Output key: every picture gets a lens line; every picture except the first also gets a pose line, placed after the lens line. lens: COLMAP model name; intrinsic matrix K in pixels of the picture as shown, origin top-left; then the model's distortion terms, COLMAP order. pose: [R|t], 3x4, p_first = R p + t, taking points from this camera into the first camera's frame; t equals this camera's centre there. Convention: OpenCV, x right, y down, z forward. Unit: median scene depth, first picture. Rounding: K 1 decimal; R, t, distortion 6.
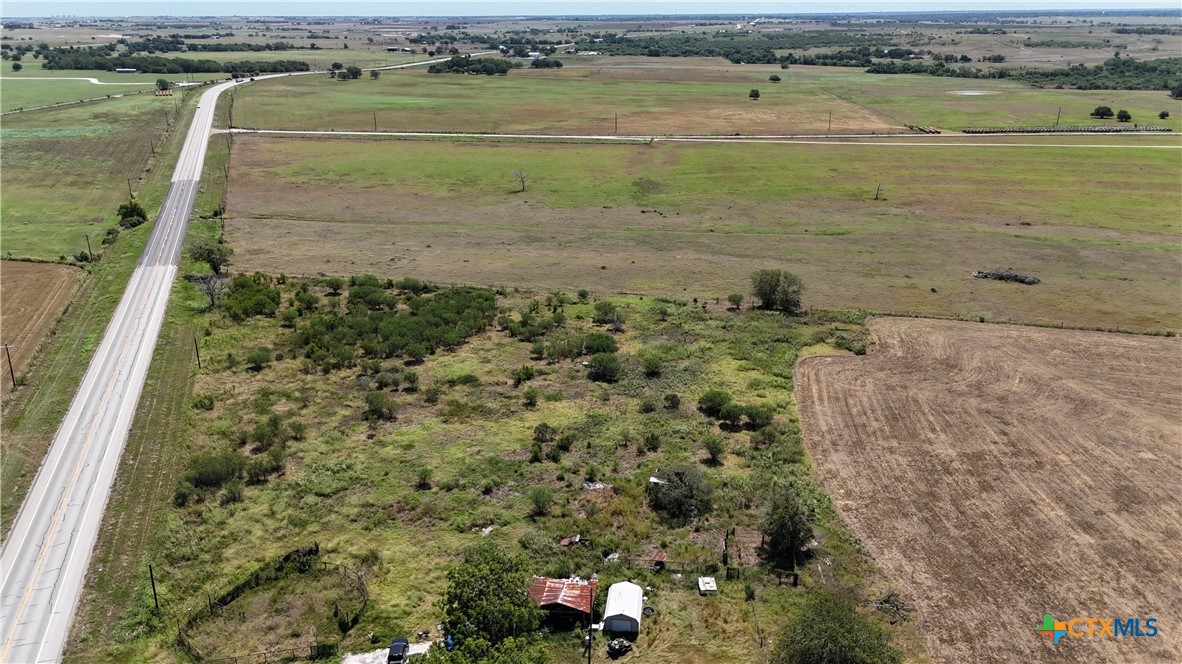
lens RADIAL K [[879.5, 0, 599.5], [0, 879.5, 333.9], [0, 0, 1]] dist [0.063408, -0.061666]
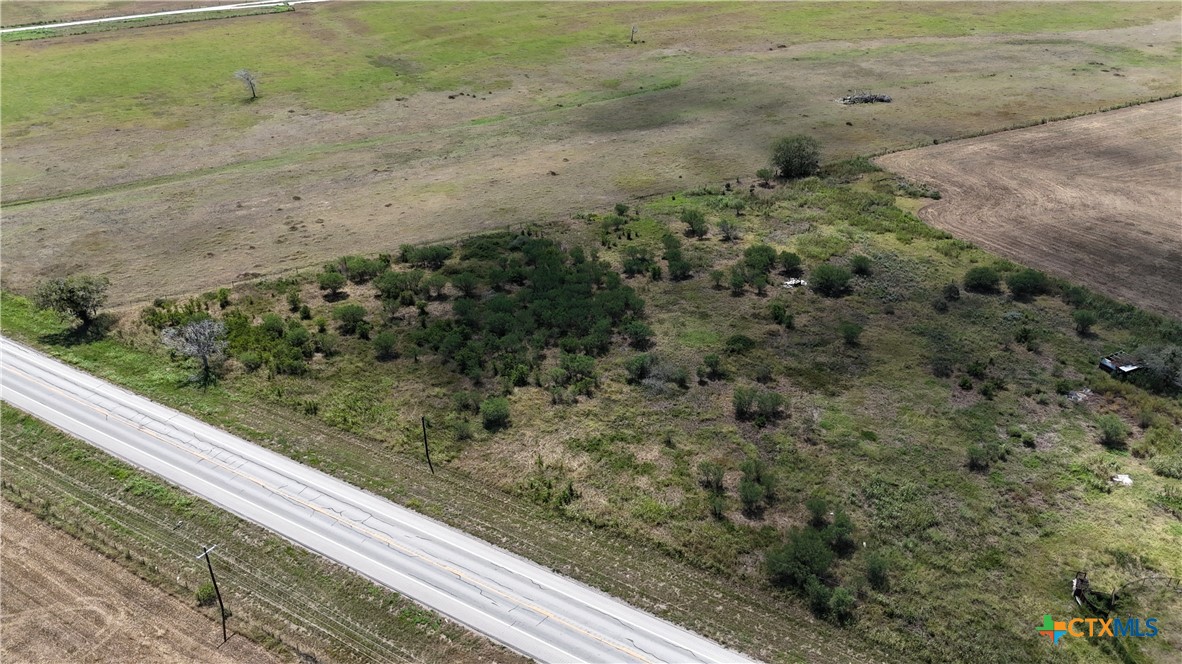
lens RADIAL K [[879.5, 0, 599.0], [0, 879.5, 327.0], [0, 0, 1]] dist [0.063408, -0.061666]
pose [[0.783025, -0.320154, 0.533267, -0.686097], [0.224466, 0.945030, 0.237766, -0.187835], [-0.580075, -0.066476, 0.811846, 0.386241]]
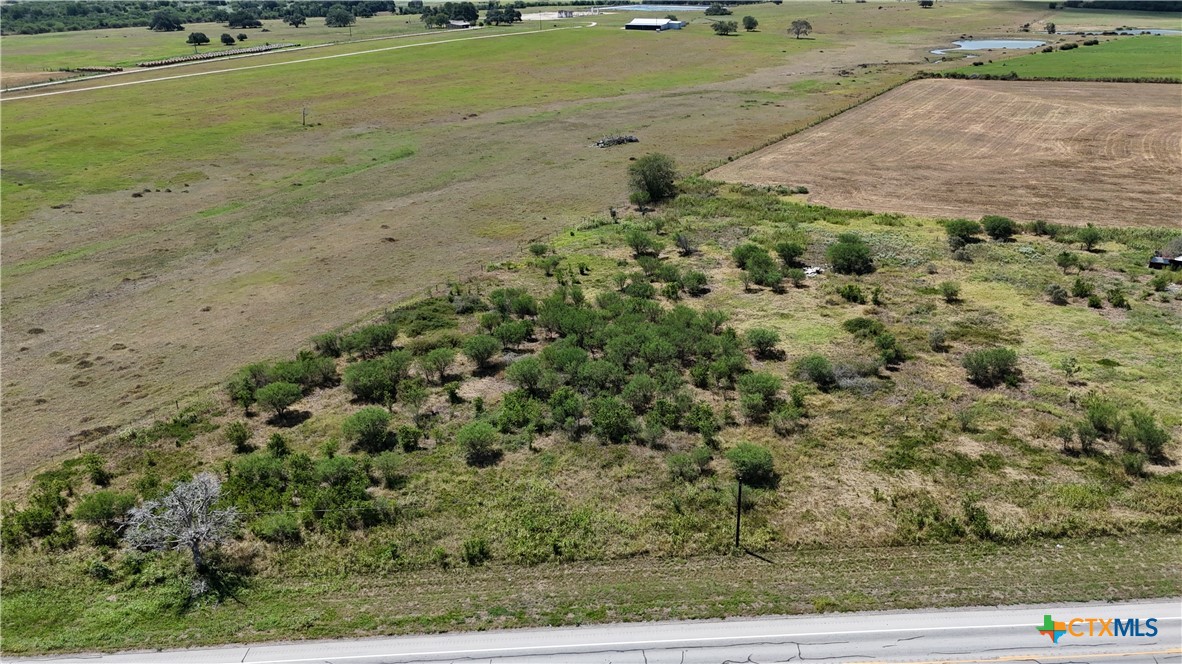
lens RADIAL K [[879.5, 0, 600.7], [0, 879.5, 371.5], [0, 0, 1]] dist [0.063408, -0.061666]
pose [[0.319742, -0.400697, 0.858608, -0.820522], [0.338014, 0.894792, 0.291708, -0.187502], [-0.885162, 0.196950, 0.421544, 0.872747]]
